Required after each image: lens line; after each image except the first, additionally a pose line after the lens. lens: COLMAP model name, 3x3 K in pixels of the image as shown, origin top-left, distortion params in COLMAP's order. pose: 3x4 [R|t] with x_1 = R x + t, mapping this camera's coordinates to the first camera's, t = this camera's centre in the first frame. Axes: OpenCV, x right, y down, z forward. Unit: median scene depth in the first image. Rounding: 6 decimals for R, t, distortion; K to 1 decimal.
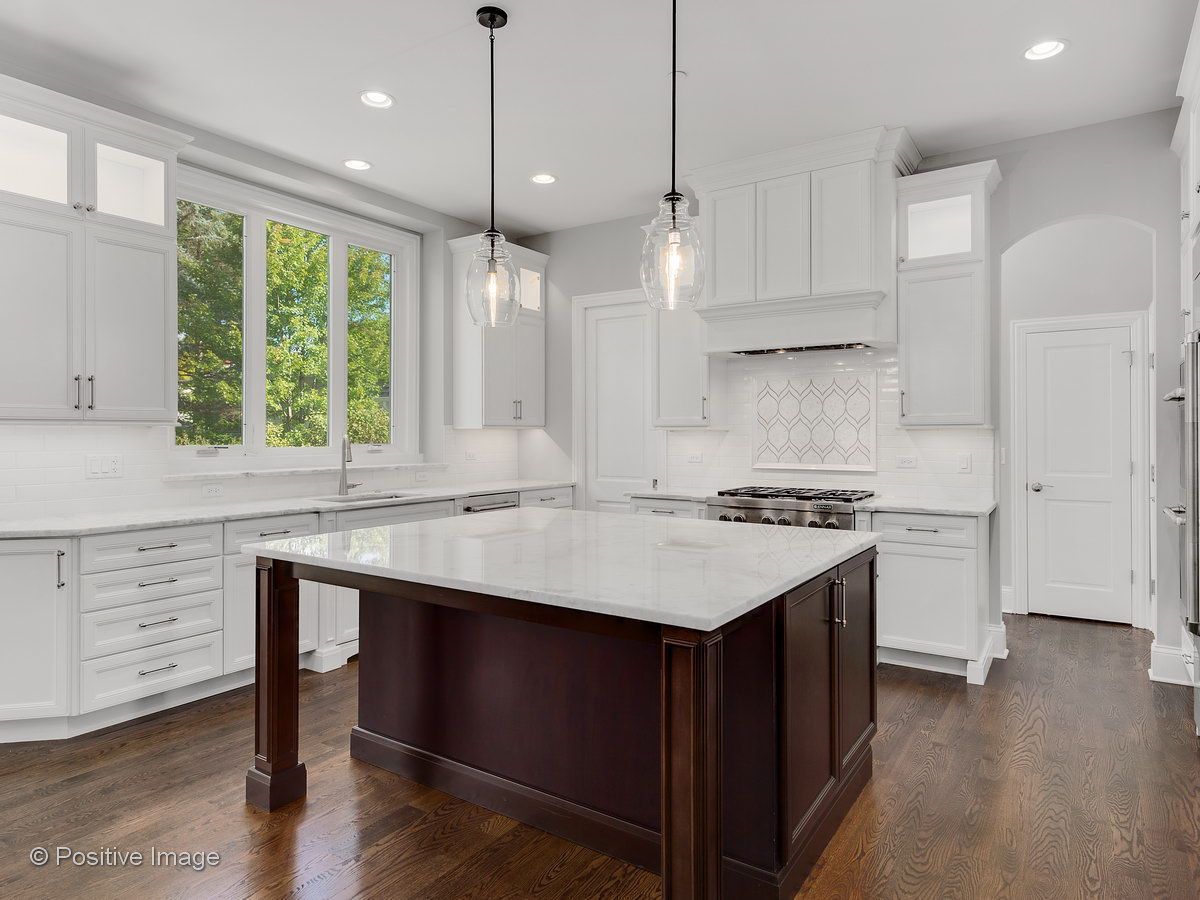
lens RADIAL K [[713.5, 0, 597.9], [0, 713.5, 431.5], [0, 0, 1]] dist [-0.003354, -0.000742]
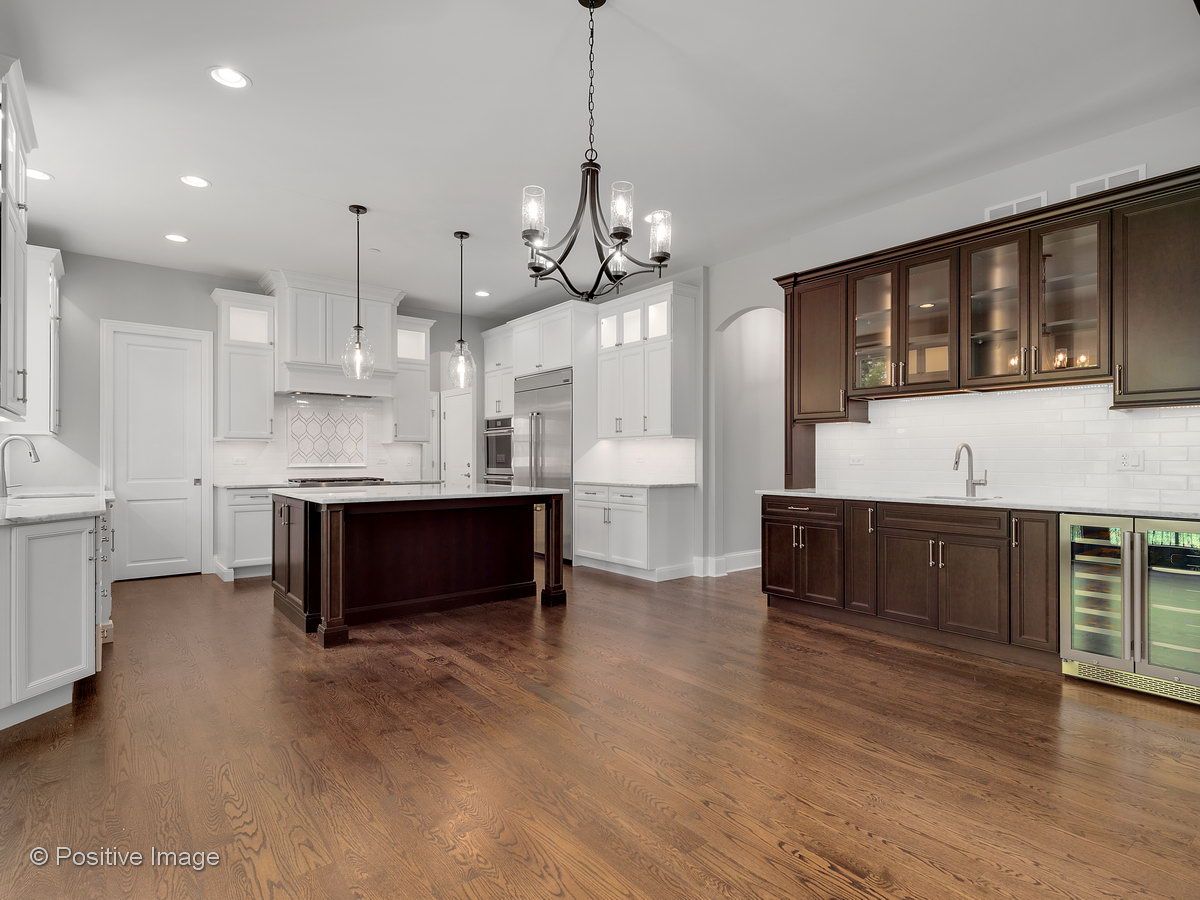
lens RADIAL K [[618.1, 0, 600.0], [0, 618.1, 450.0], [0, 0, 1]] dist [0.000247, 0.000289]
pose [[0.300976, 0.014401, 0.953523, -0.926233], [-0.002926, 0.999895, -0.014177, 0.034504], [-0.953627, 0.001477, 0.300987, -0.038293]]
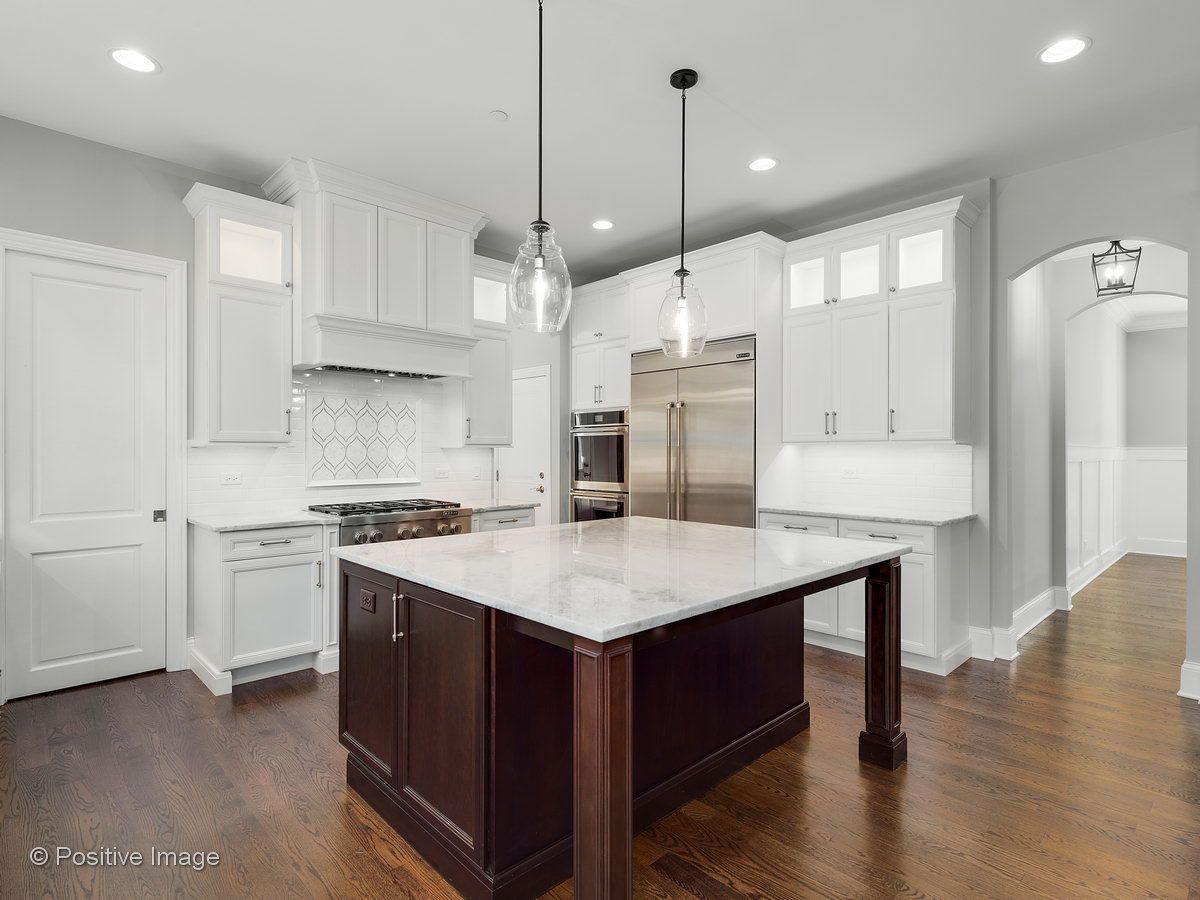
lens RADIAL K [[620.7, 0, 599.8], [0, 620.7, 445.2], [0, 0, 1]] dist [0.000213, -0.001287]
pose [[0.214849, 0.010986, 0.976585, -0.562285], [-0.004427, 0.999937, -0.010275, 0.002532], [-0.976637, -0.002116, 0.214884, 0.481114]]
